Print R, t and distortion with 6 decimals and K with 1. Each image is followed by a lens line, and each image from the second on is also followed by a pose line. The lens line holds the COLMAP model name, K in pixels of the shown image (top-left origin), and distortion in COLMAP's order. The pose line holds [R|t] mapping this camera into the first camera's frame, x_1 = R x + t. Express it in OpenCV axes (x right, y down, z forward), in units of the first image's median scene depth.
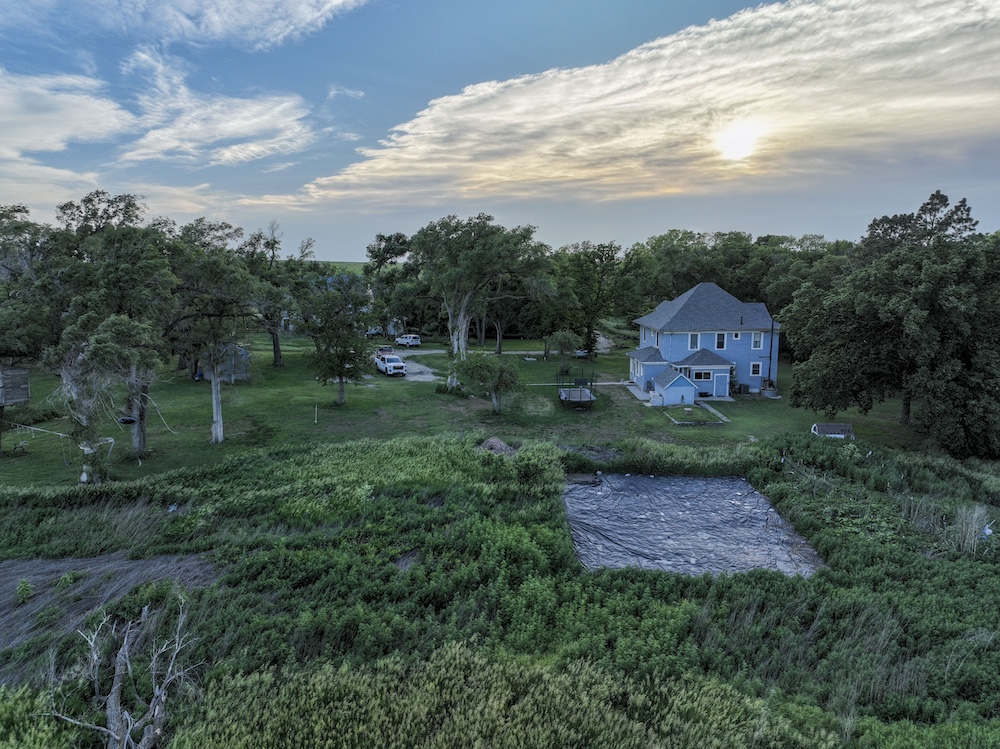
lens RADIAL K [[710.1, 0, 500.8], [0, 710.1, 376.9], [0, 0, 1]] dist [0.001988, 0.015297]
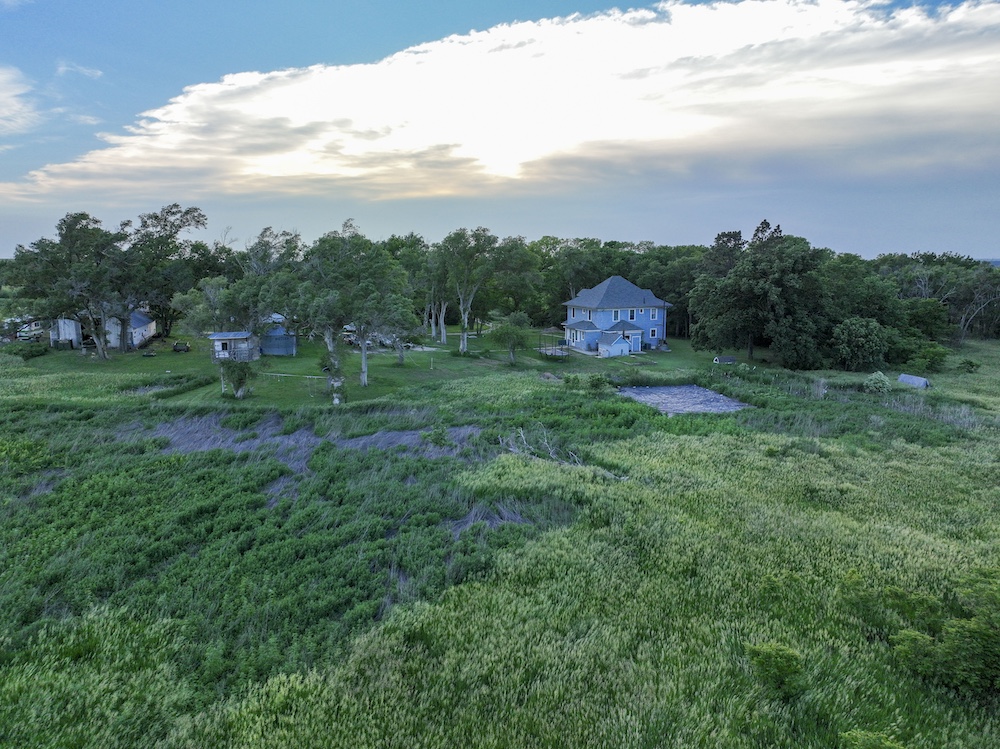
lens RADIAL K [[710.1, 0, 500.8], [0, 710.1, 376.9], [0, 0, 1]] dist [0.001988, 0.015297]
pose [[0.950800, -0.050729, 0.305625, -0.417732], [0.050250, 0.998692, 0.009438, 0.052463], [-0.305704, 0.006384, 0.952105, -0.335351]]
